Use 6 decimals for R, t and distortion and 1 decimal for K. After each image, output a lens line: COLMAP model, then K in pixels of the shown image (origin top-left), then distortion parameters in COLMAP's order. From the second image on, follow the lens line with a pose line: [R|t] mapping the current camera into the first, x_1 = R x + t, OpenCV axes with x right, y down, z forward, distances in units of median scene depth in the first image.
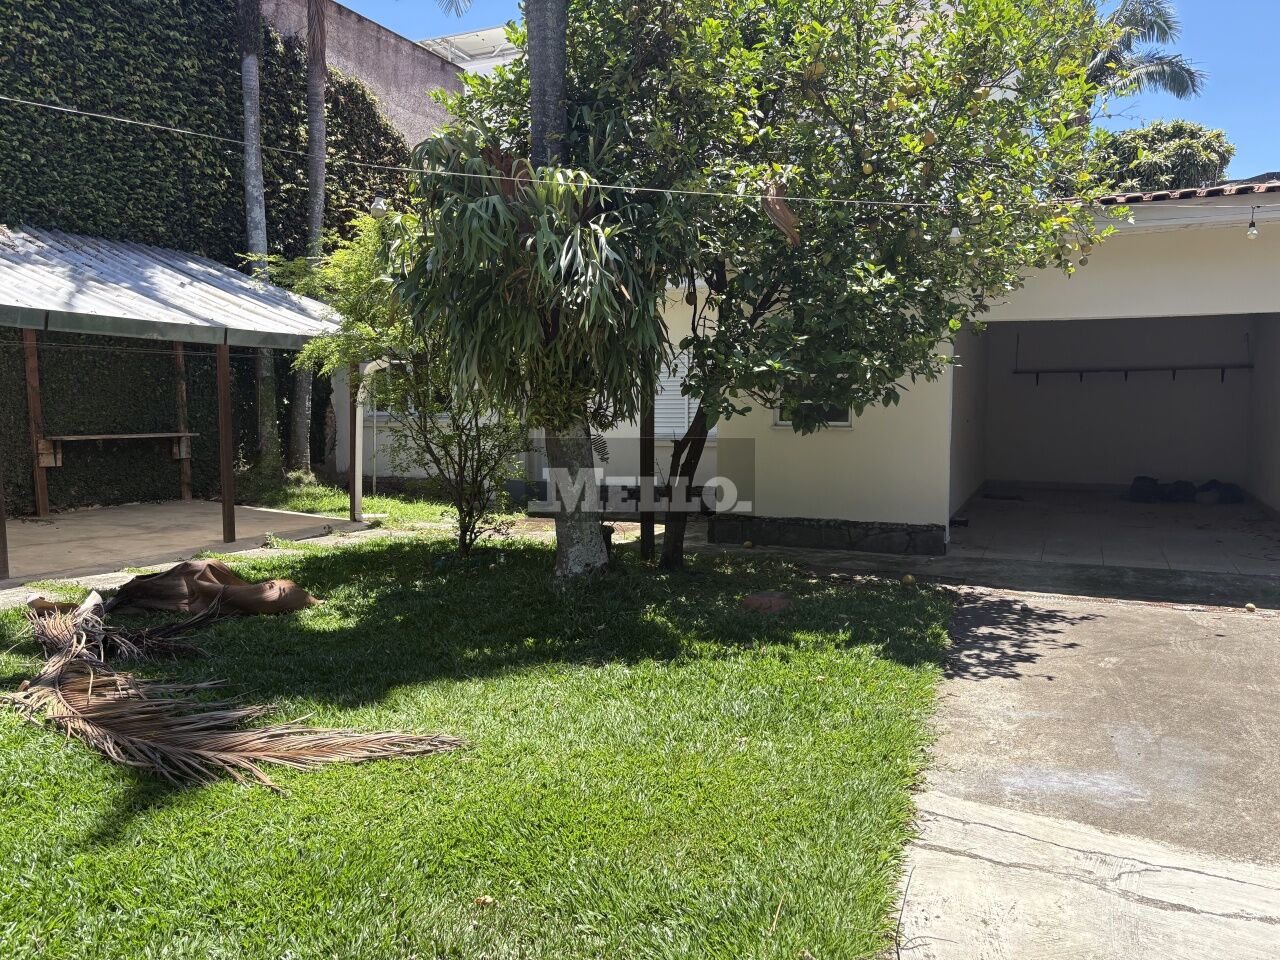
lens RADIAL K [[956.2, 0, 639.6], [0, 956.2, 477.5], [0, 0, 1]] dist [0.034904, -0.024343]
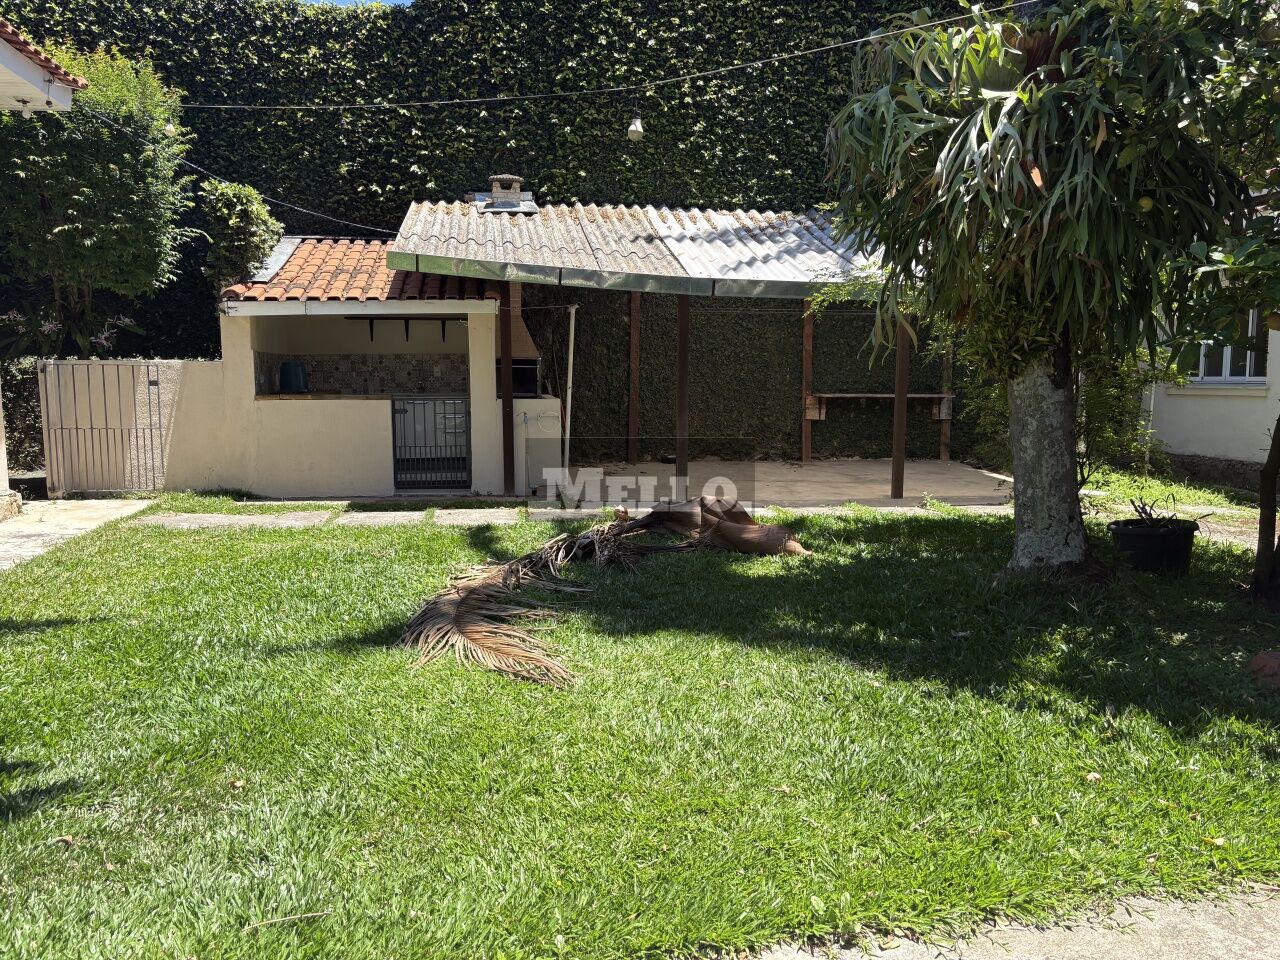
lens RADIAL K [[956.2, 0, 640.2], [0, 956.2, 483.9], [0, 0, 1]] dist [0.034904, -0.024343]
pose [[0.543432, 0.095311, -0.834025, 0.243357], [-0.071614, 0.995175, 0.067065, 0.003323], [0.836393, 0.023282, 0.547635, 0.203536]]
